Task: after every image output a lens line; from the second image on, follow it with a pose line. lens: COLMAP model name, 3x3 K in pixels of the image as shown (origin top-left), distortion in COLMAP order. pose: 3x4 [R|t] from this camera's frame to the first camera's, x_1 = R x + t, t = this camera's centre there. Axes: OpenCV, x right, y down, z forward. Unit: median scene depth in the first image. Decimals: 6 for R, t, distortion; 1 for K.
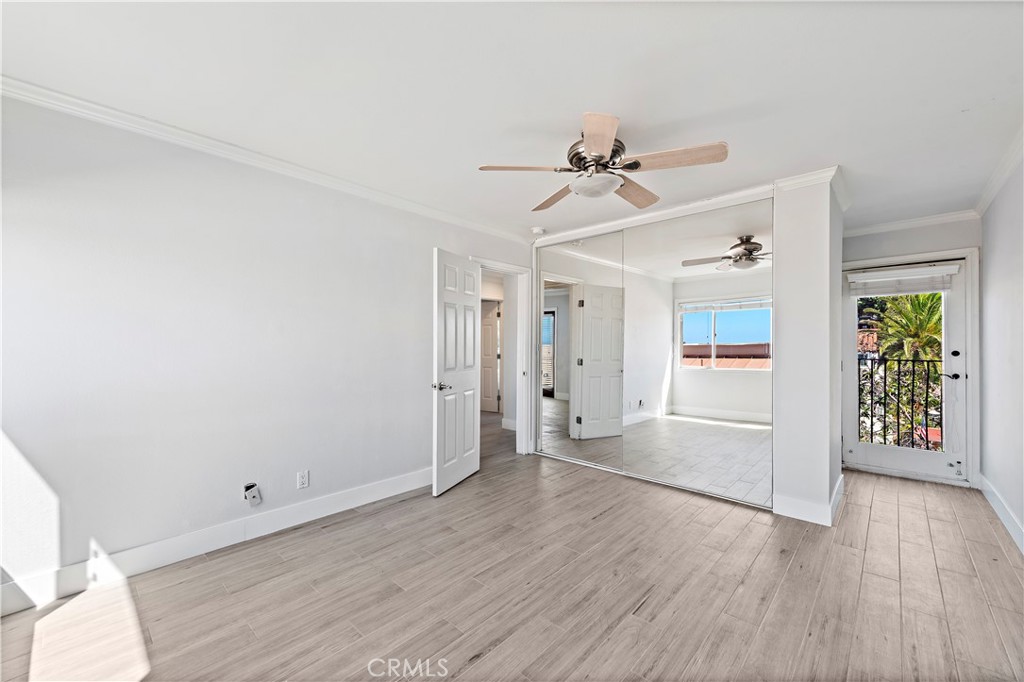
lens RADIAL K [[402.3, 0, 510.6], [0, 402.3, 340.6], [0, 0, 1]] dist [0.001598, -0.000109]
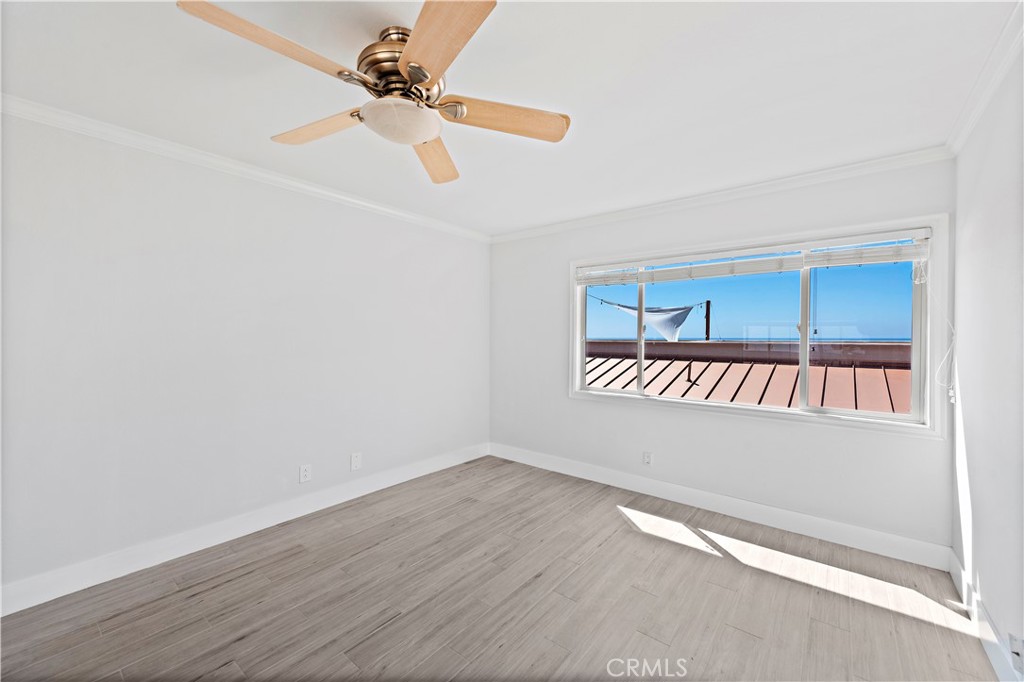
lens RADIAL K [[402.3, 0, 513.1], [0, 402.3, 341.1], [0, 0, 1]] dist [0.001598, -0.000109]
pose [[-0.997064, -0.003939, -0.076468, 0.095468], [-0.003942, 0.999992, -0.000107, -0.029930], [0.076468, 0.000195, -0.997072, 2.059148]]
